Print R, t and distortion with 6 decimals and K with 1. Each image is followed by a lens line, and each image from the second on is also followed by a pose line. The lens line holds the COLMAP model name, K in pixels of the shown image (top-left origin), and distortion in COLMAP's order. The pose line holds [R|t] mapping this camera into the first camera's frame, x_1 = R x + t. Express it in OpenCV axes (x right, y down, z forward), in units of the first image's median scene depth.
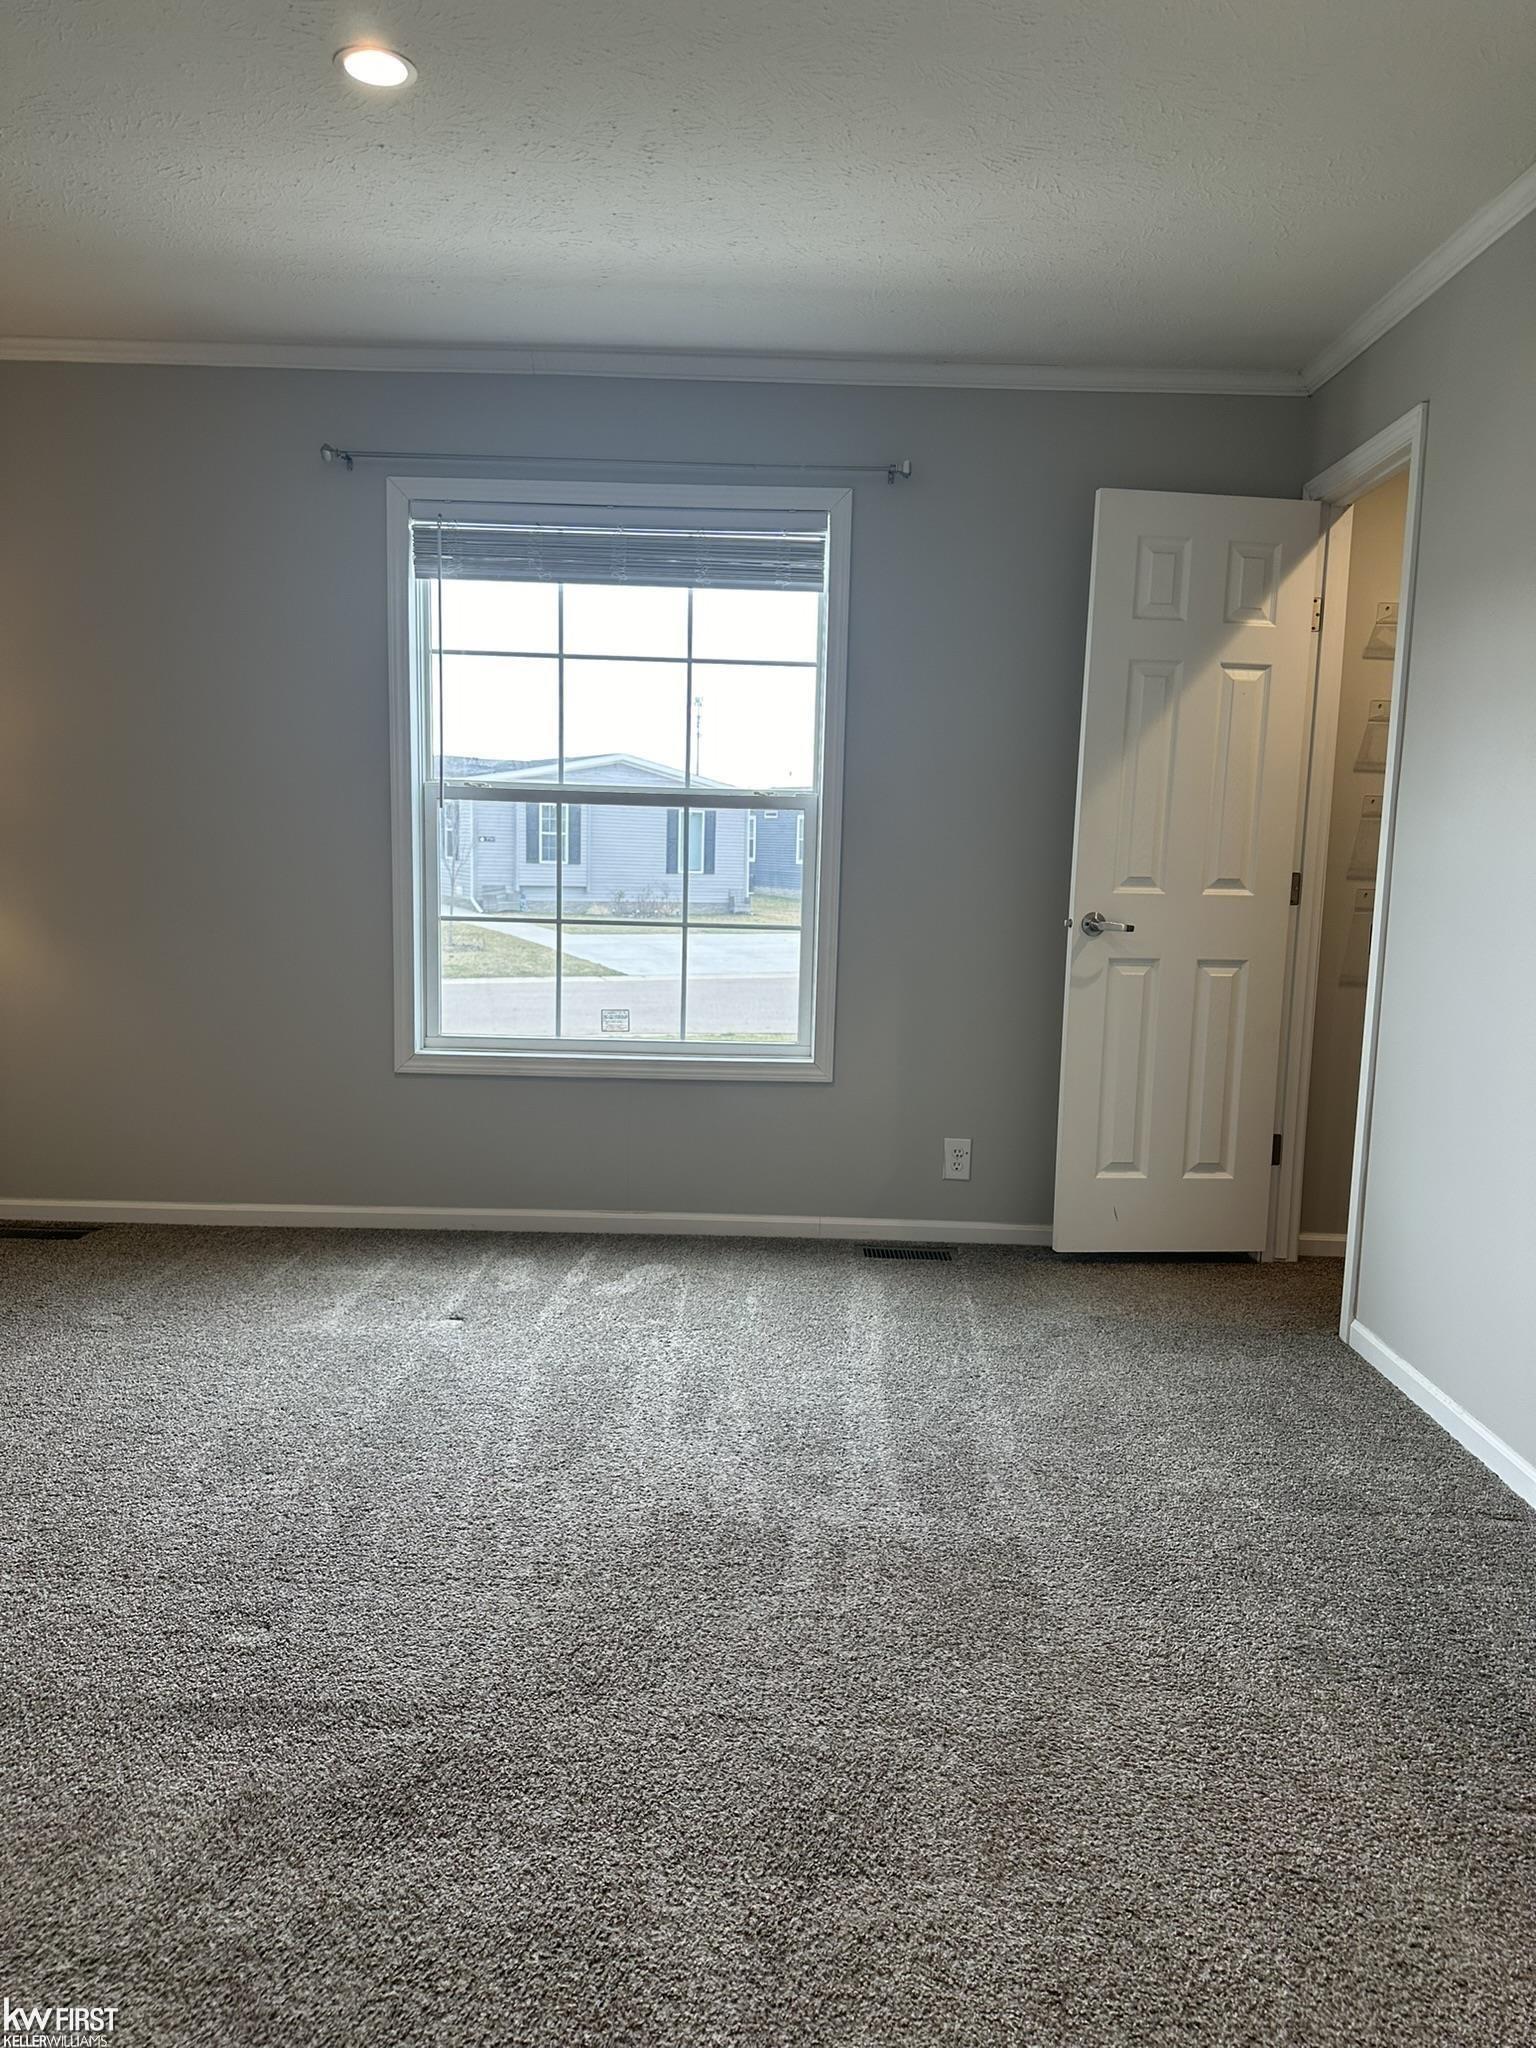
lens RADIAL K [[1422.2, 0, 768.0], [0, 1422.2, 1024.0], [0, 0, 1]] dist [0.137032, -0.240205]
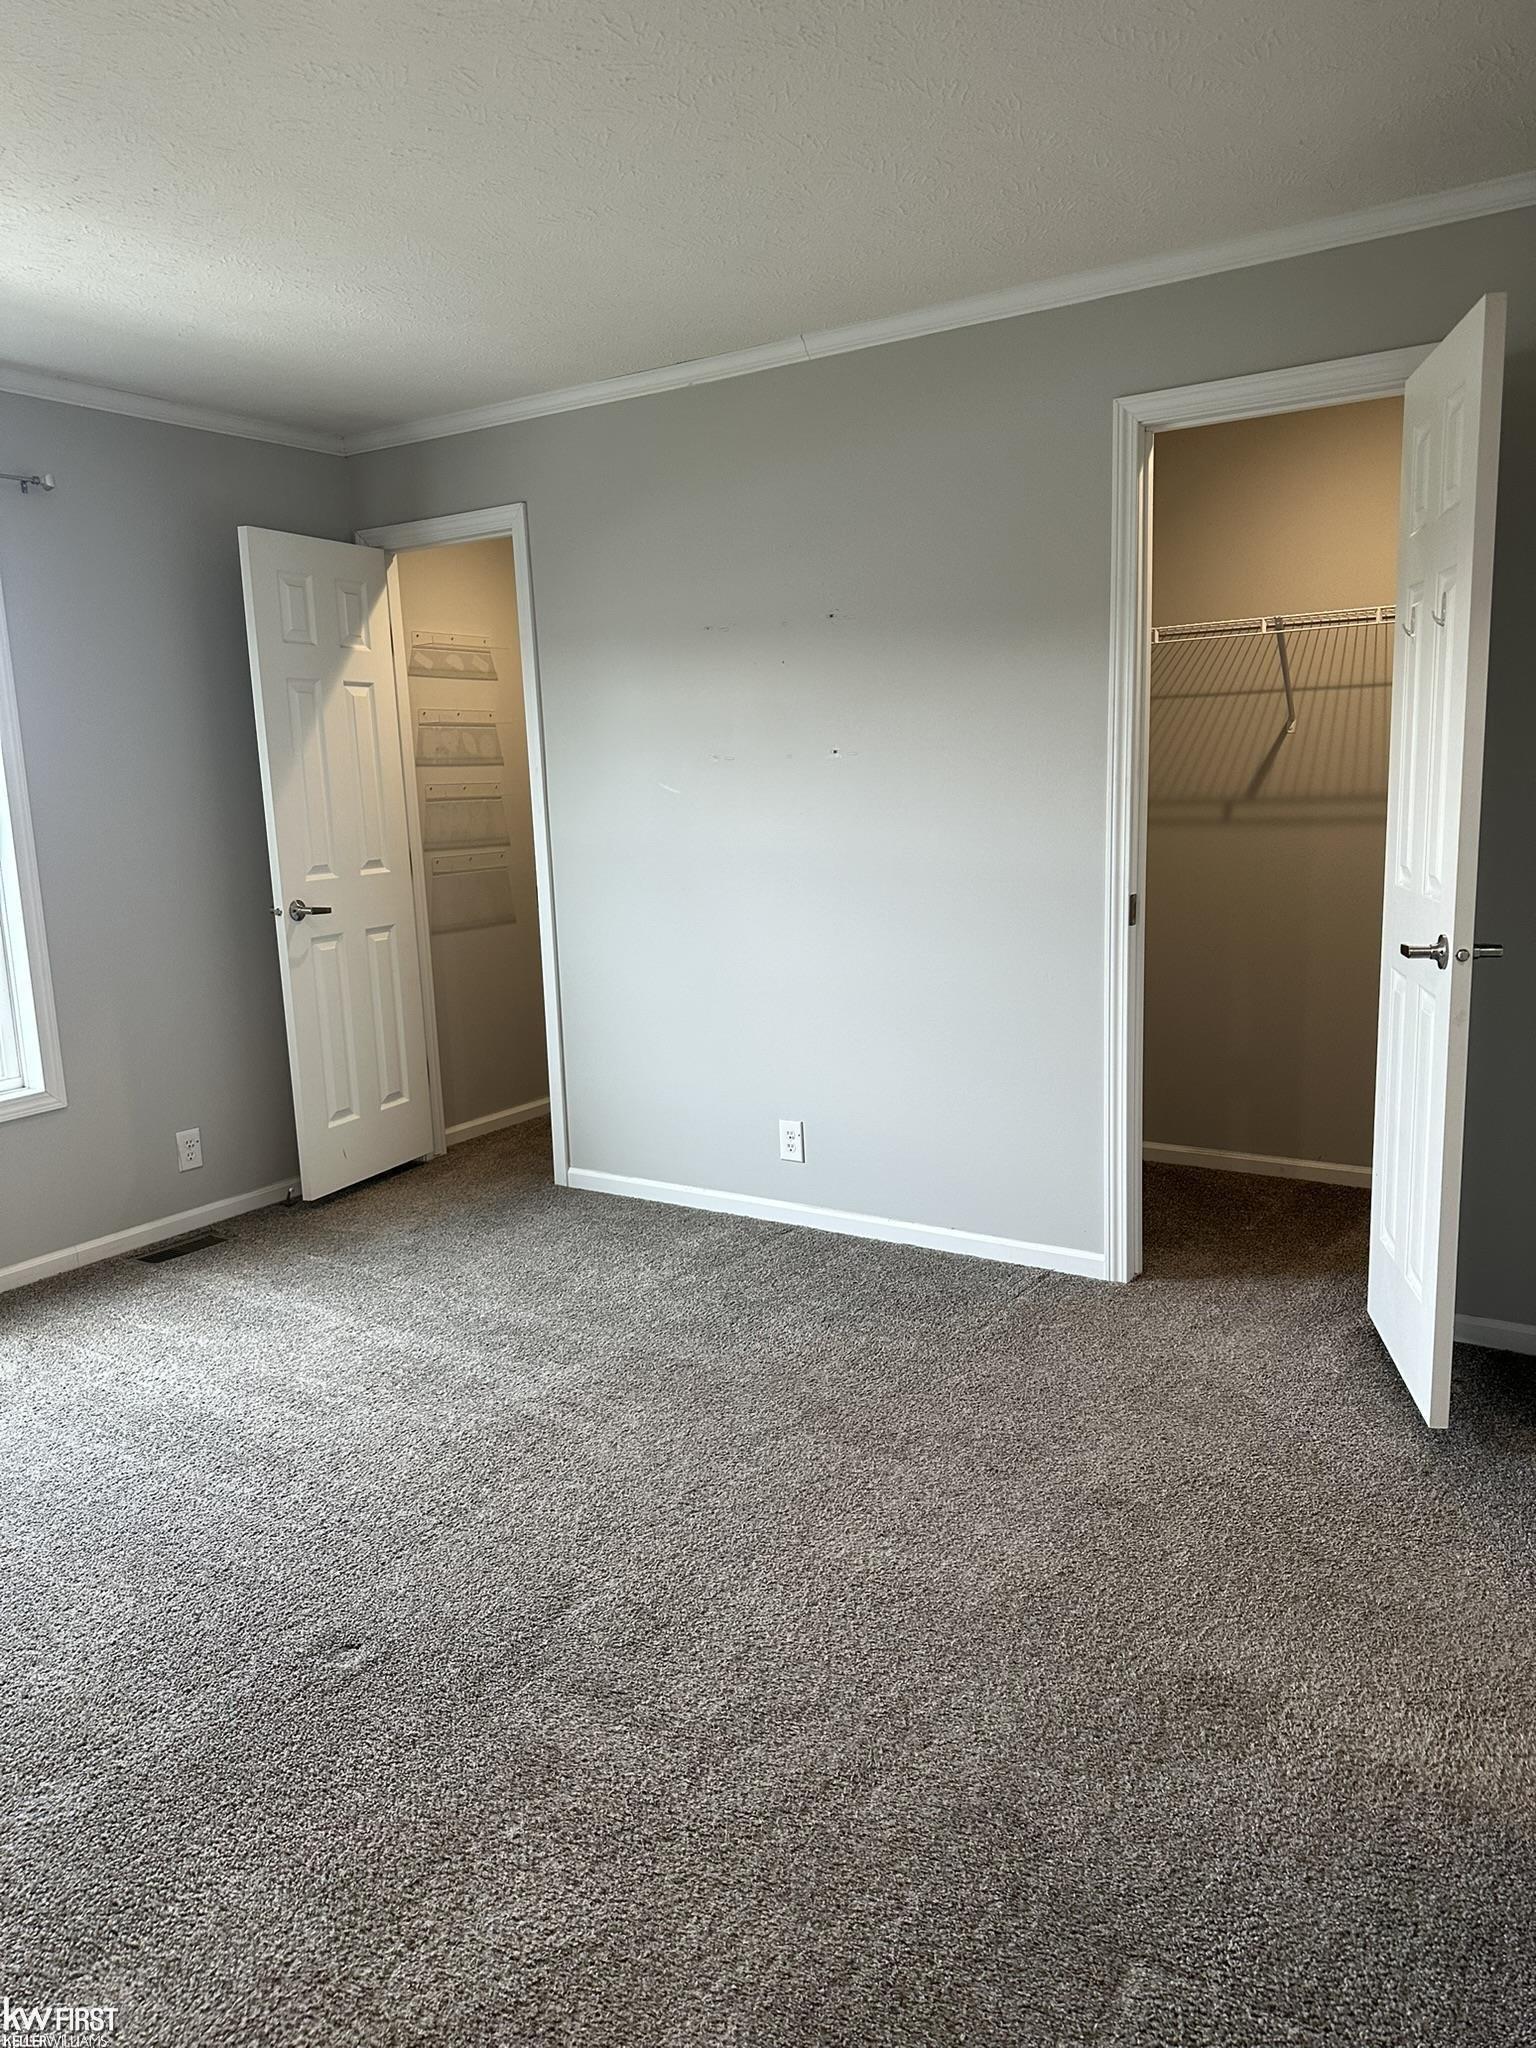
lens RADIAL K [[1422.2, 0, 768.0], [0, 1422.2, 1024.0], [0, 0, 1]] dist [0.137032, -0.240205]
pose [[0.539610, -0.196400, 0.818687, -0.528759], [0.156343, 0.978872, 0.131780, -0.074367], [-0.827271, 0.056887, 0.558915, 0.057658]]
